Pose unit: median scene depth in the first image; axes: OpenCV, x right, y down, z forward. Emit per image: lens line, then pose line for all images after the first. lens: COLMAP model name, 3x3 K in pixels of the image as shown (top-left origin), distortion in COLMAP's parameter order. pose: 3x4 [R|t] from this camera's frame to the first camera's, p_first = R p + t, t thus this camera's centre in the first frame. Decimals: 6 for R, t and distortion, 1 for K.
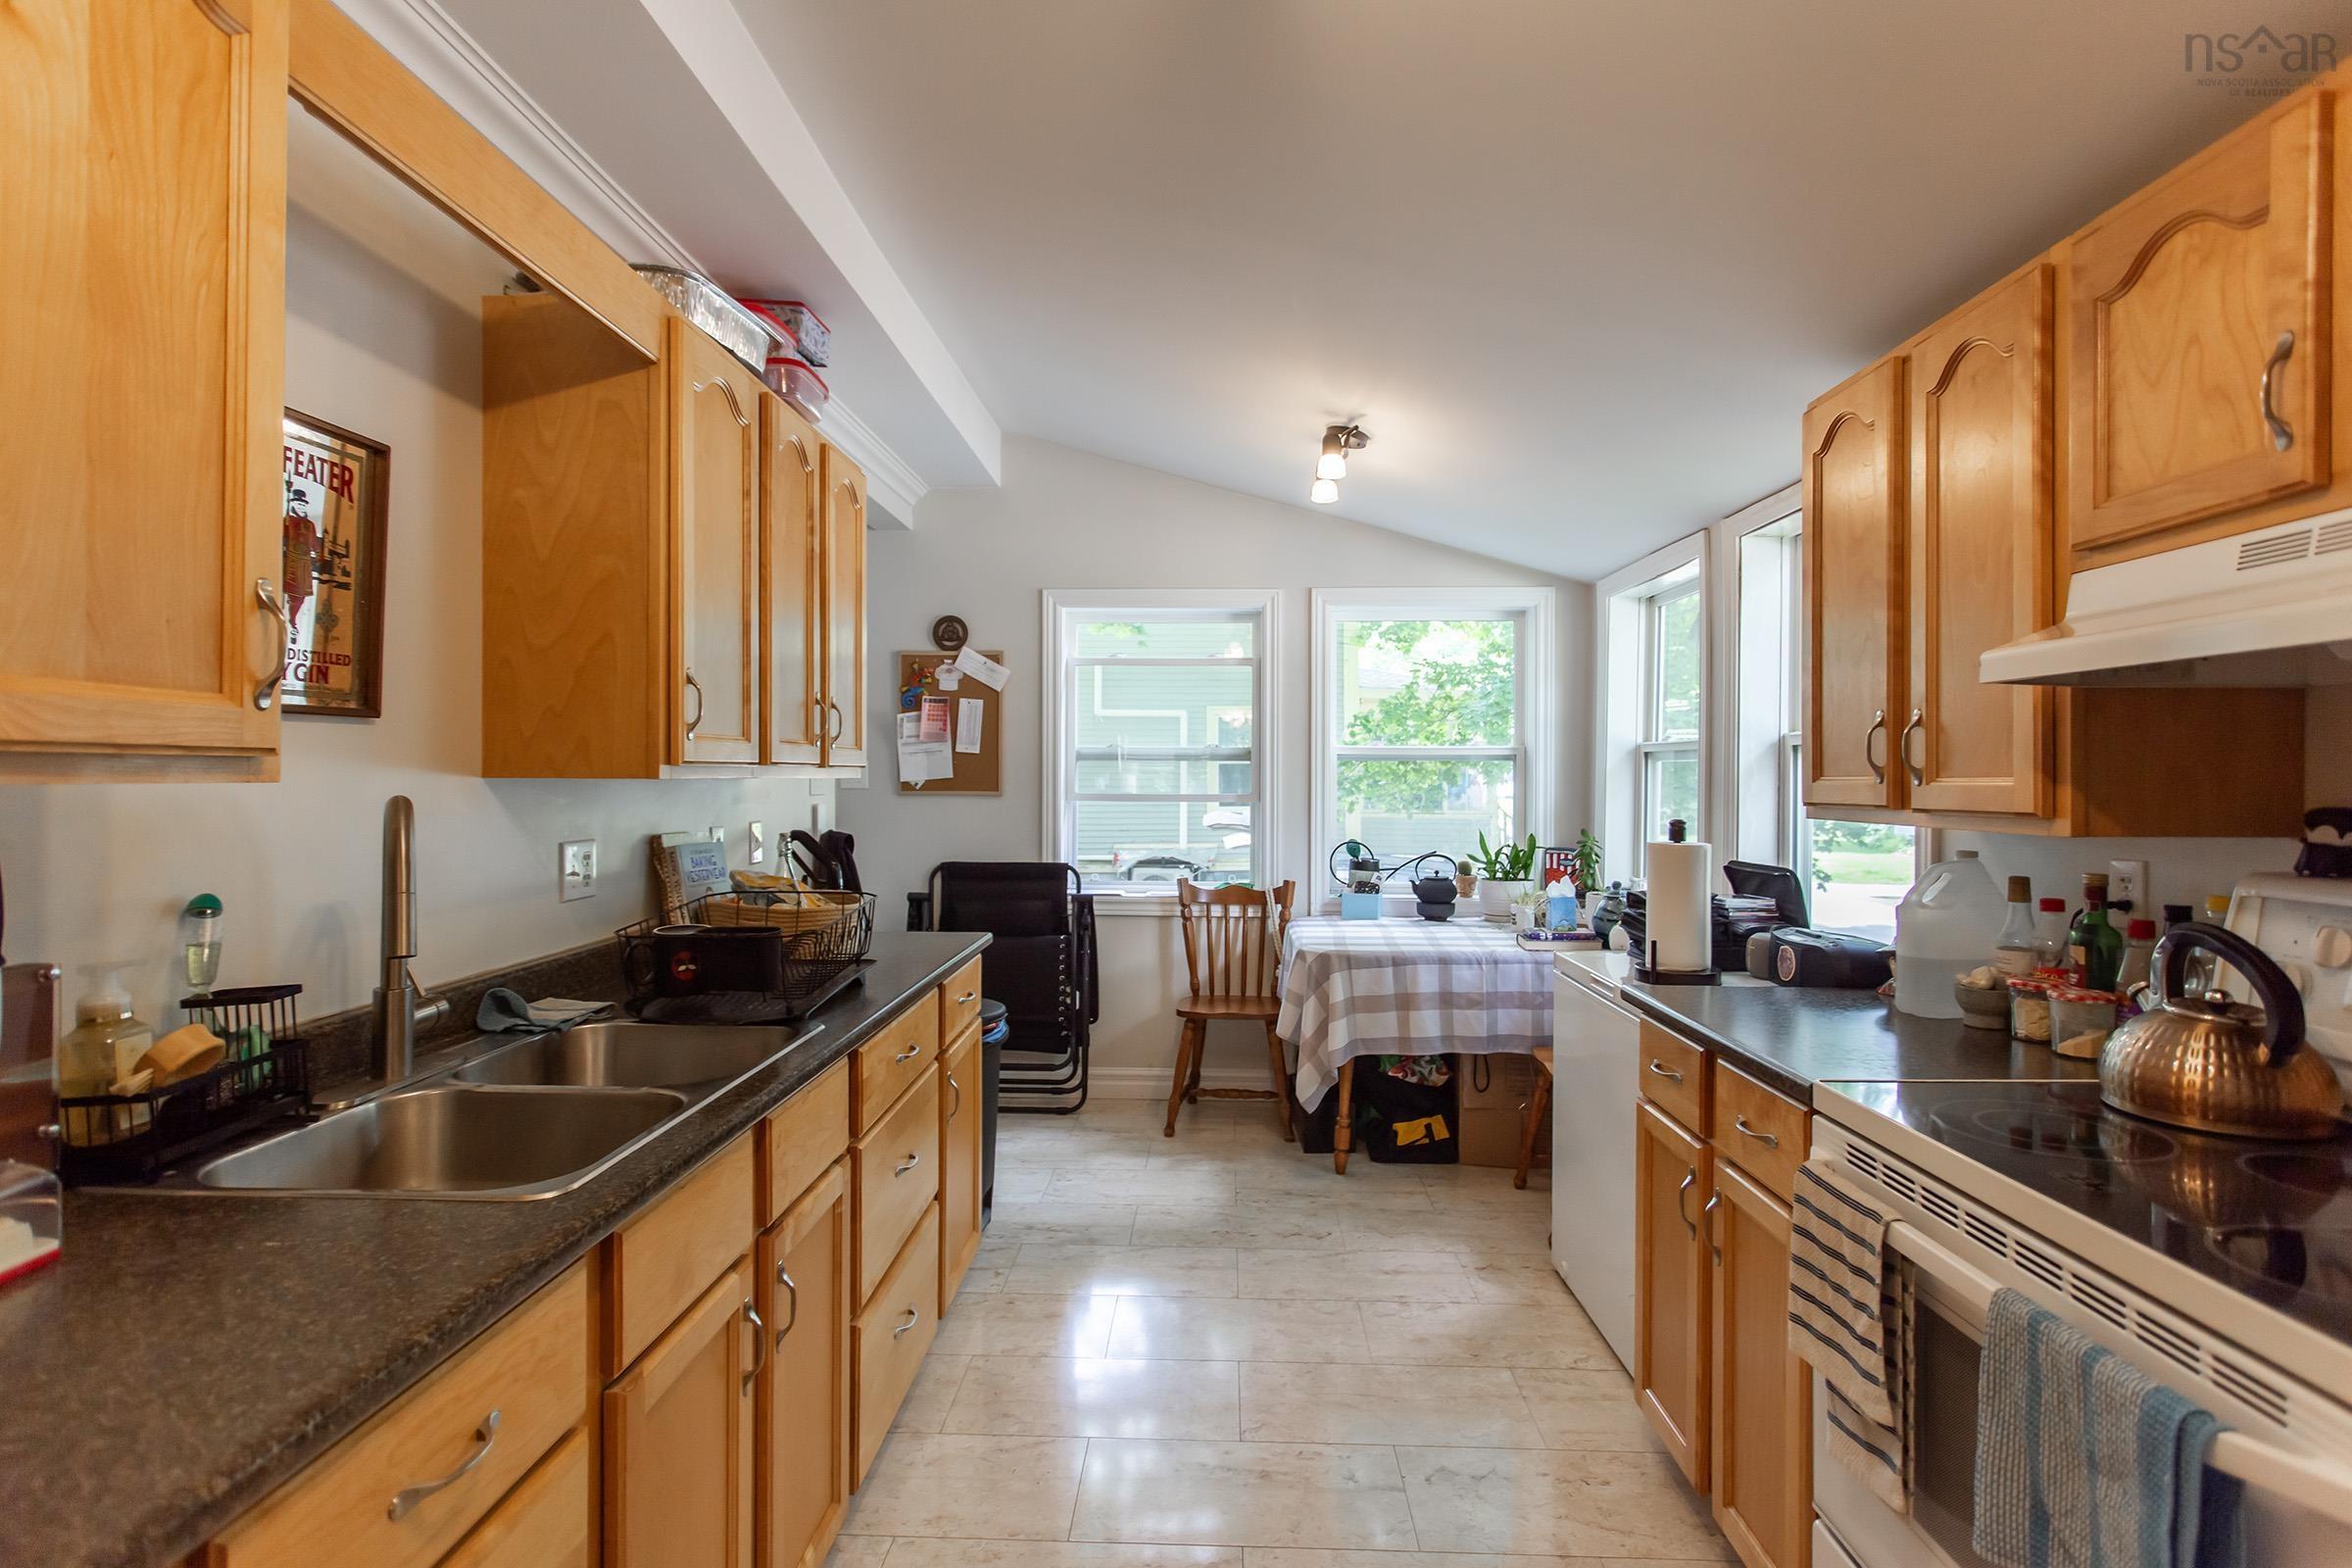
lens RADIAL K [[1151.1, 0, 1188.7], [0, 1151.1, 784.0], [0, 0, 1]] dist [0.001209, 0.000713]
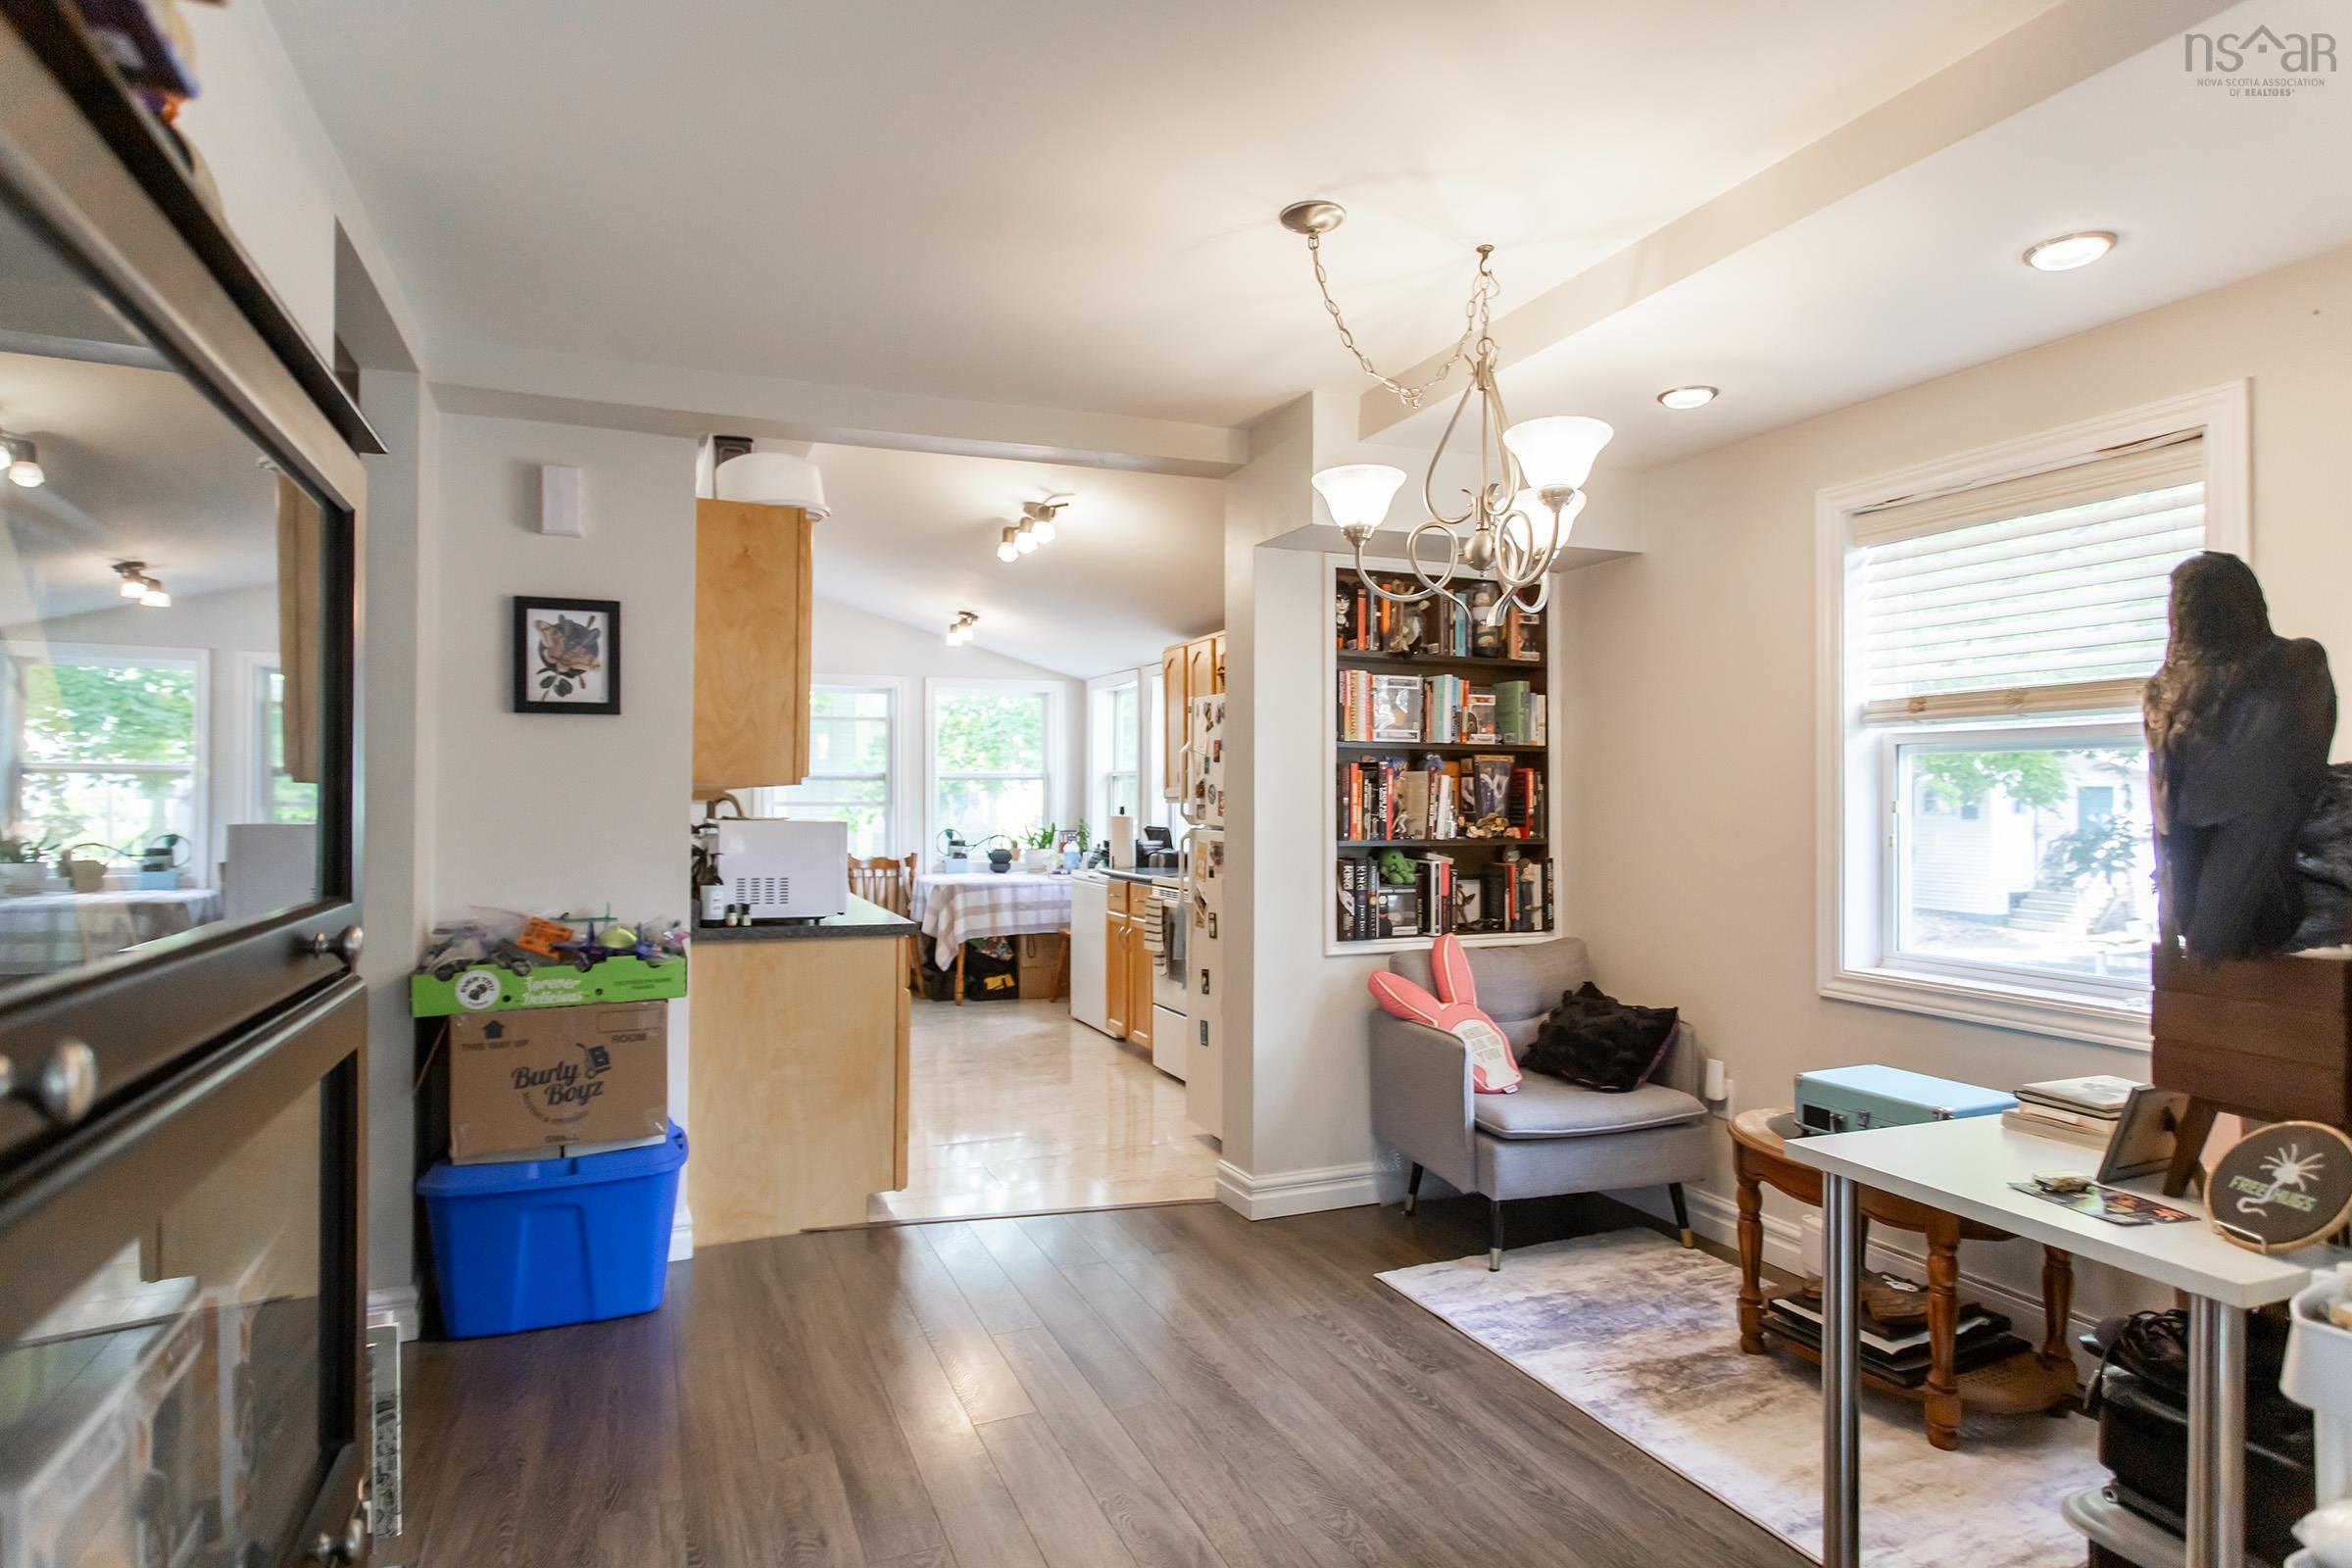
lens RADIAL K [[1352.4, 0, 1180.3], [0, 1352.4, 797.0], [0, 0, 1]] dist [0.000890, 0.000004]
pose [[0.915075, -0.006049, 0.403239, -0.395652], [0.008817, 0.999949, -0.005007, 0.018982], [-0.403188, 0.008137, 0.915081, -1.072649]]
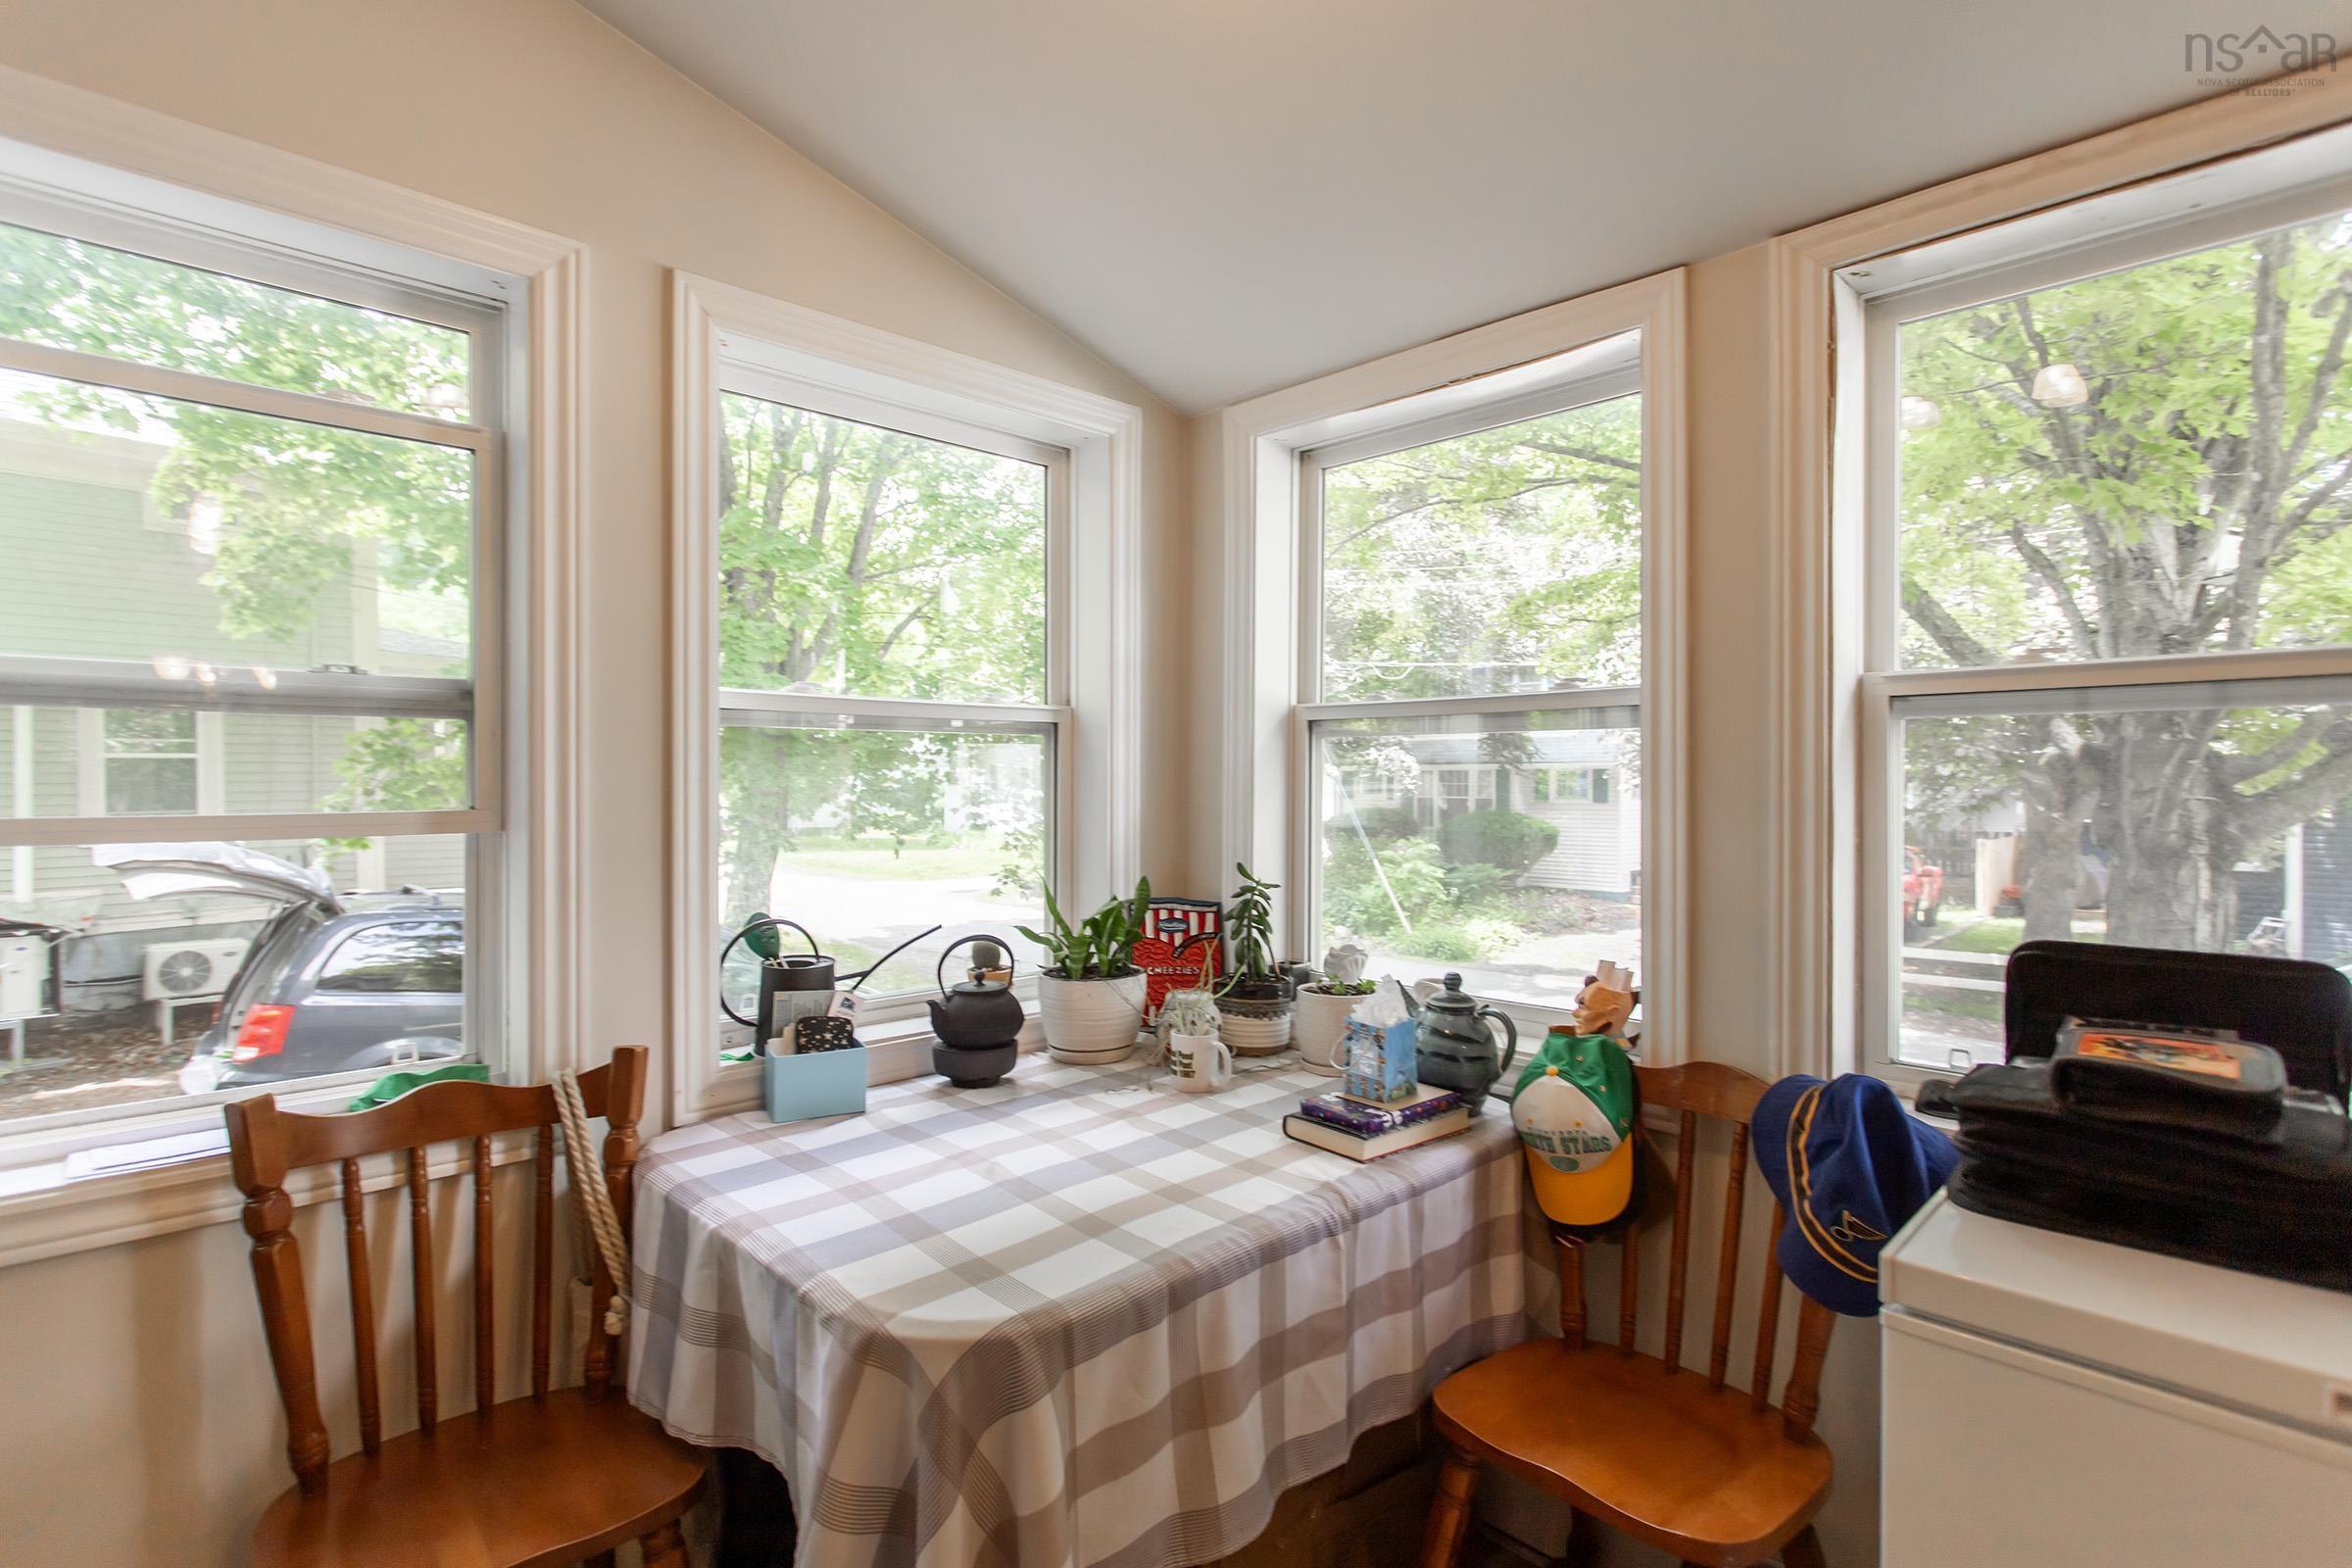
lens RADIAL K [[1151.1, 0, 1168.9], [0, 1151.1, 787.3], [0, 0, 1]] dist [0.001209, 0.000713]
pose [[0.701457, -0.009320, 0.712651, -0.058505], [0.009261, 0.999949, 0.003961, 0.001979], [-0.712652, 0.003822, 0.701508, 0.706982]]
